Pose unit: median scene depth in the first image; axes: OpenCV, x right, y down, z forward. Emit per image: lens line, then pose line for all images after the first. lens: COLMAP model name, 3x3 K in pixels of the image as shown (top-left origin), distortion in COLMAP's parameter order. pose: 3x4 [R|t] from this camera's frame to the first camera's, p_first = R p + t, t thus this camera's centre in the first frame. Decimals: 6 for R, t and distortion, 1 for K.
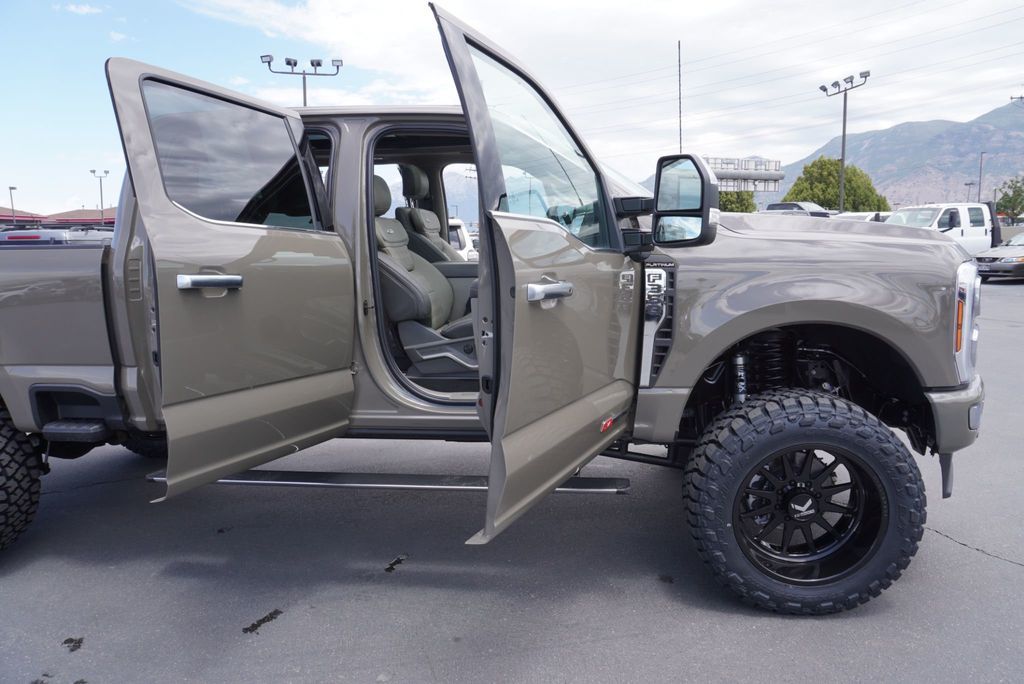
lens RADIAL K [[685.0, 0, 512.0], [0, 685.0, 342.0], [0, 0, 1]] dist [-0.012047, 0.002700]
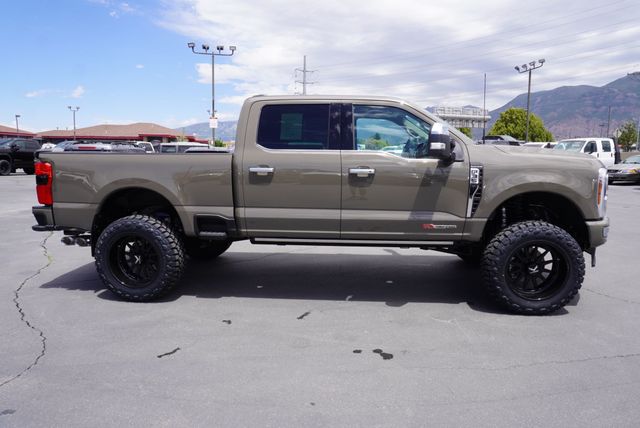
lens RADIAL K [[432.7, 0, 320.0], [0, 432.7, 214.0], [0, 0, 1]] dist [-0.004307, 0.004506]
pose [[0.999750, 0.016827, 0.014718, -0.312264], [-0.016659, 0.999795, -0.011469, 0.071319], [-0.014908, 0.011221, 0.999826, -0.454002]]
